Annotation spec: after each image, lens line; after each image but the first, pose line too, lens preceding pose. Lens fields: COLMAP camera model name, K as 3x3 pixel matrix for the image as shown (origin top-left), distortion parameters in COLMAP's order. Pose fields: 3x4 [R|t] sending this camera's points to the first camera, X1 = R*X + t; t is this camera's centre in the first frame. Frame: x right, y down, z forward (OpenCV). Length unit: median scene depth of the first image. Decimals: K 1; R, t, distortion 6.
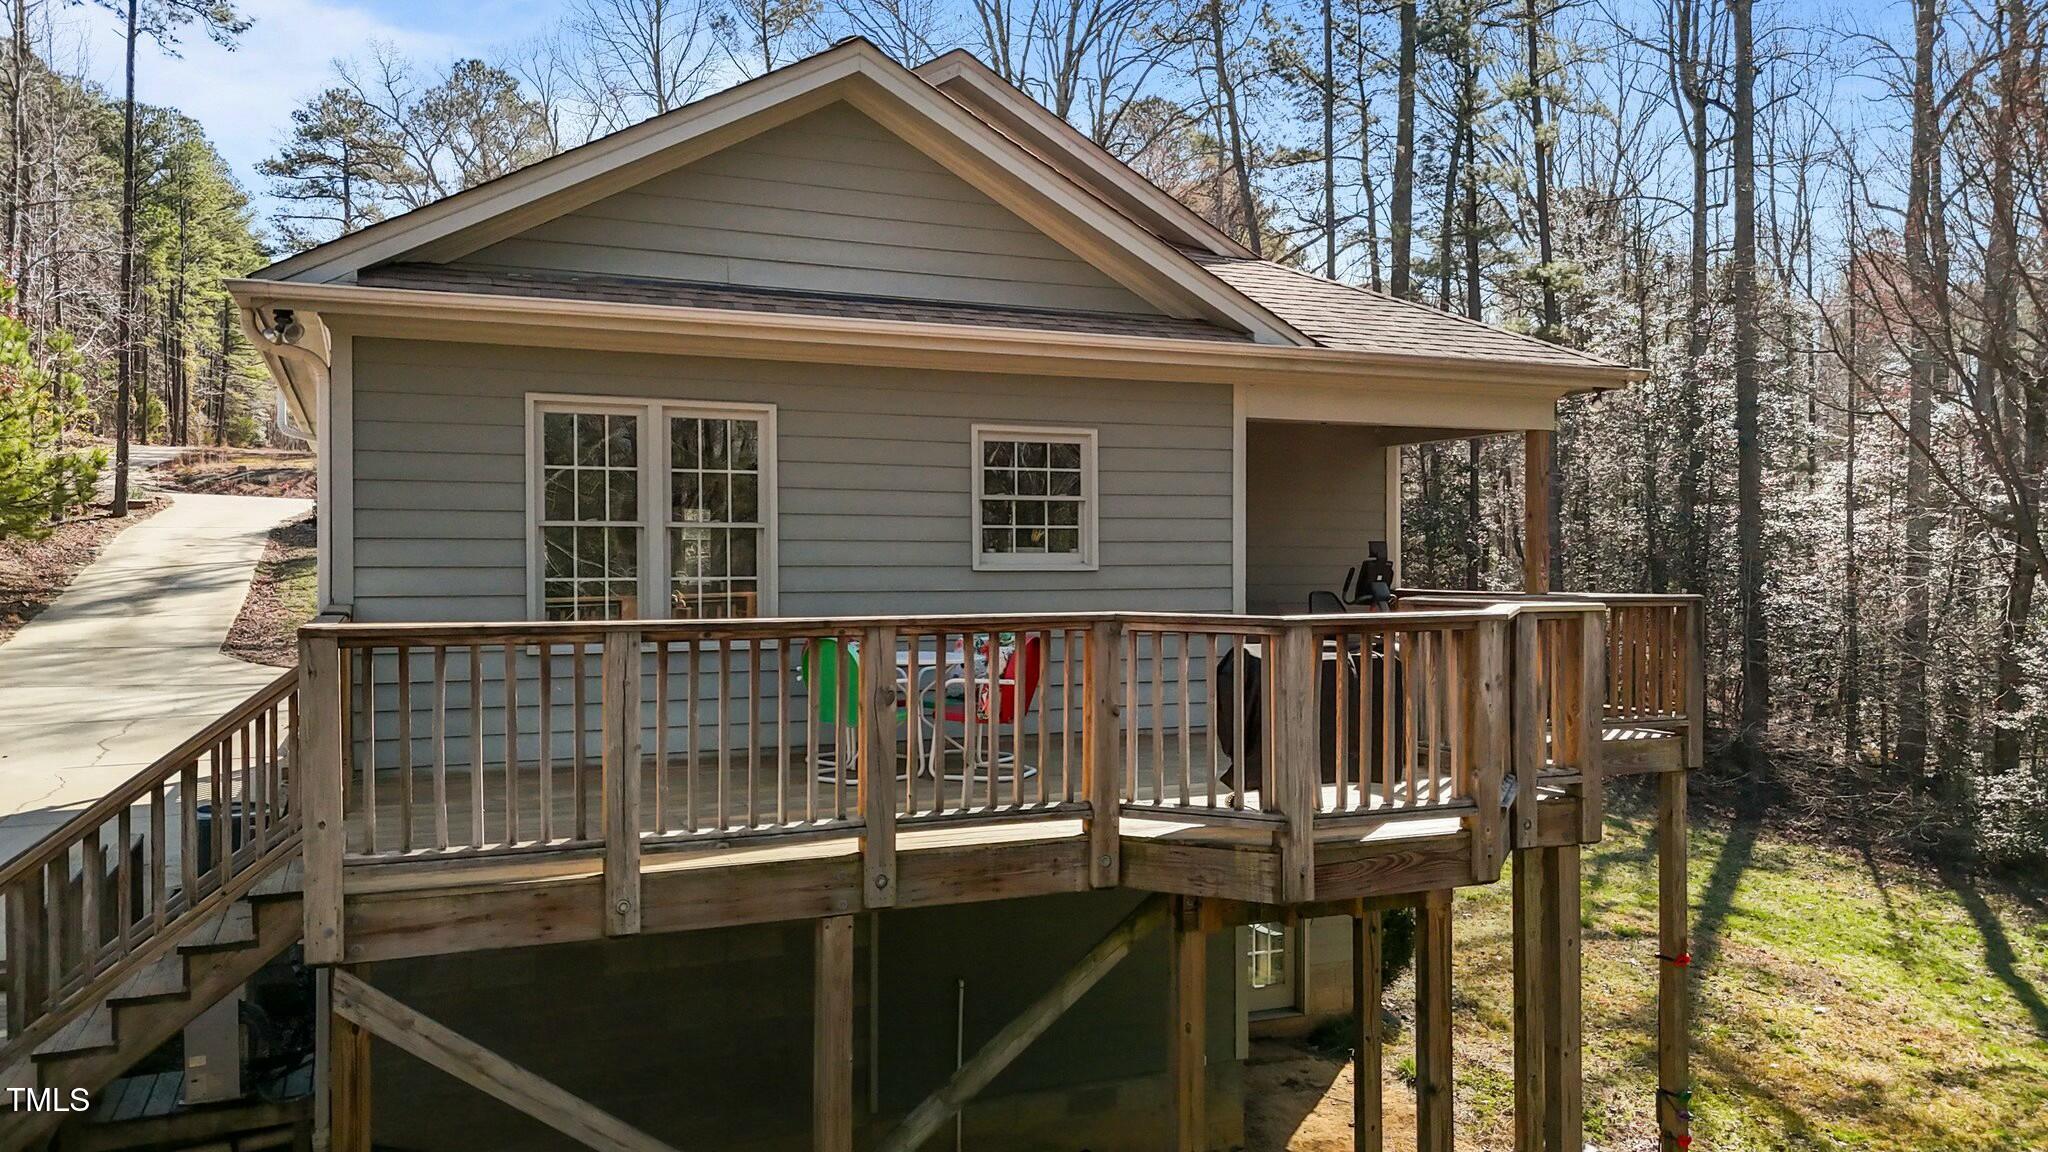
lens RADIAL K [[1521.5, 0, 1069.3], [0, 1521.5, 563.4], [0, 0, 1]] dist [0.037245, -0.038432]
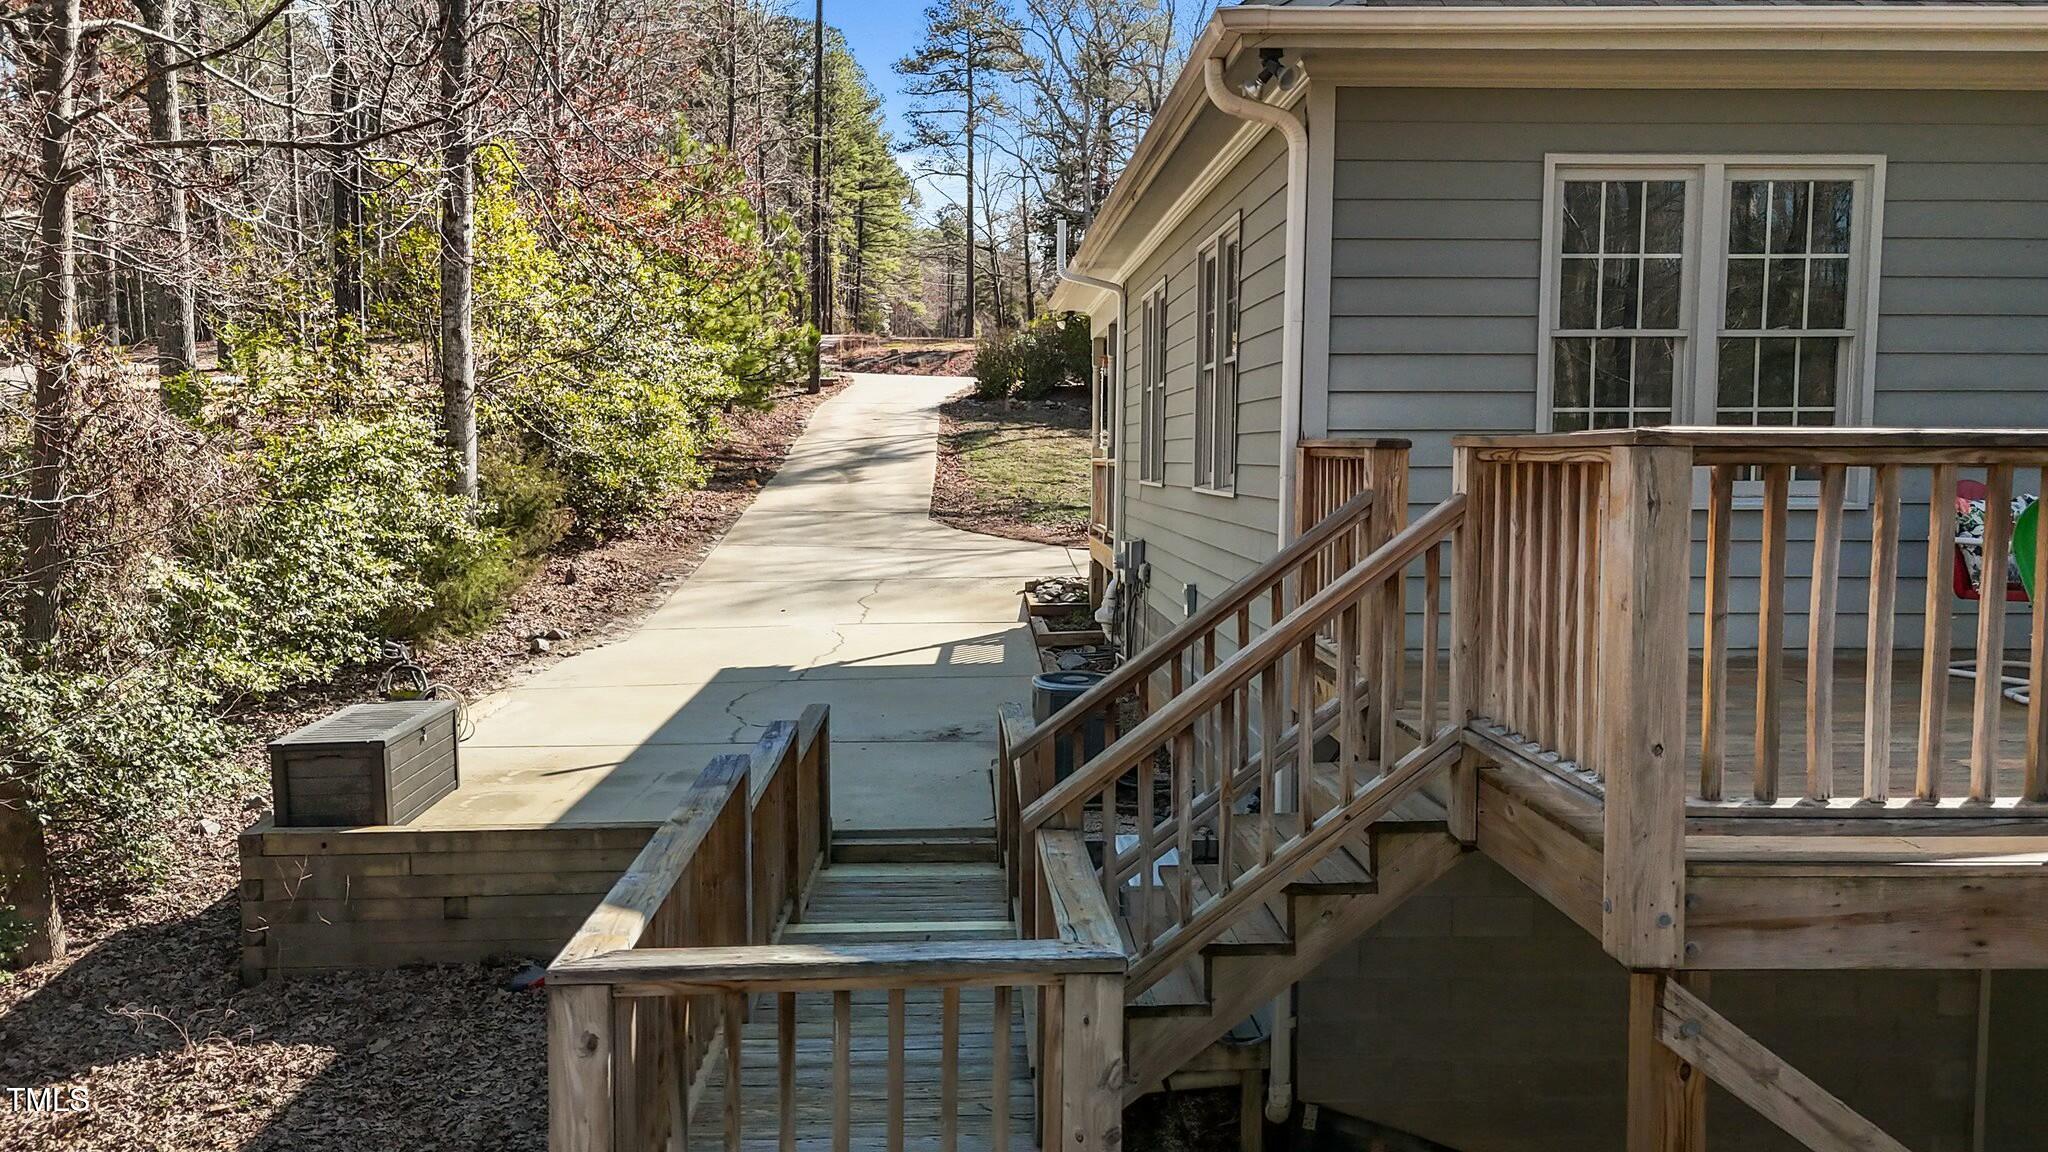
lens RADIAL K [[1536.3, 0, 1024.0], [0, 1536.3, 576.0], [0, 0, 1]] dist [0.084625, -0.094927]
pose [[0.925600, 0.035491, -0.376835, -0.252663], [-0.004403, 0.996537, 0.083039, 0.025527], [0.378477, -0.075202, 0.922551, 0.168098]]
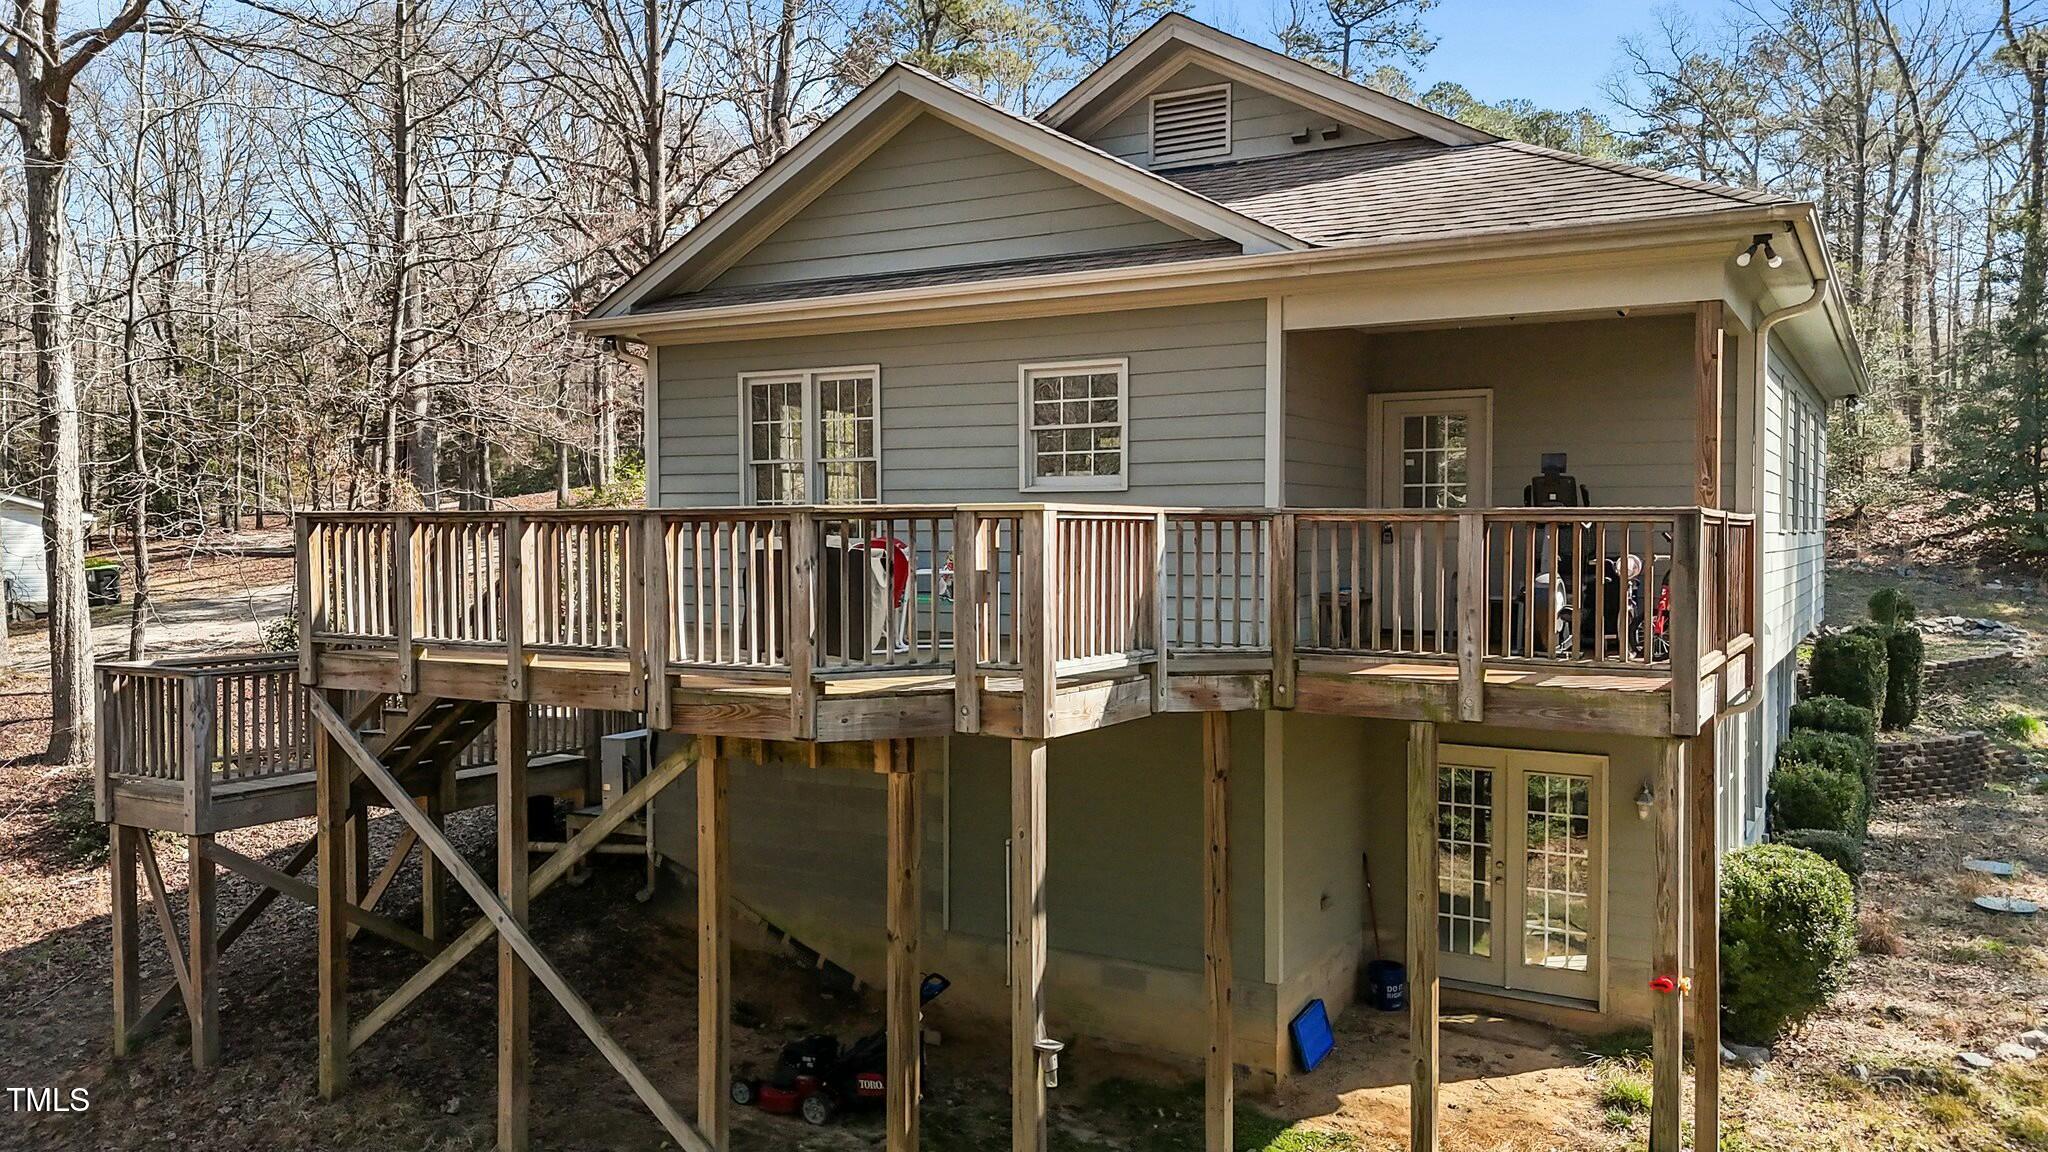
lens RADIAL K [[1550.7, 0, 1024.0], [0, 1550.7, 576.0], [0, 0, 1]] dist [0.011602, -0.094732]
pose [[0.585146, 0.024918, -0.810545, 0.852039], [-0.000420, 0.999537, 0.030425, 0.031167], [0.810928, -0.017463, 0.584886, 0.298454]]
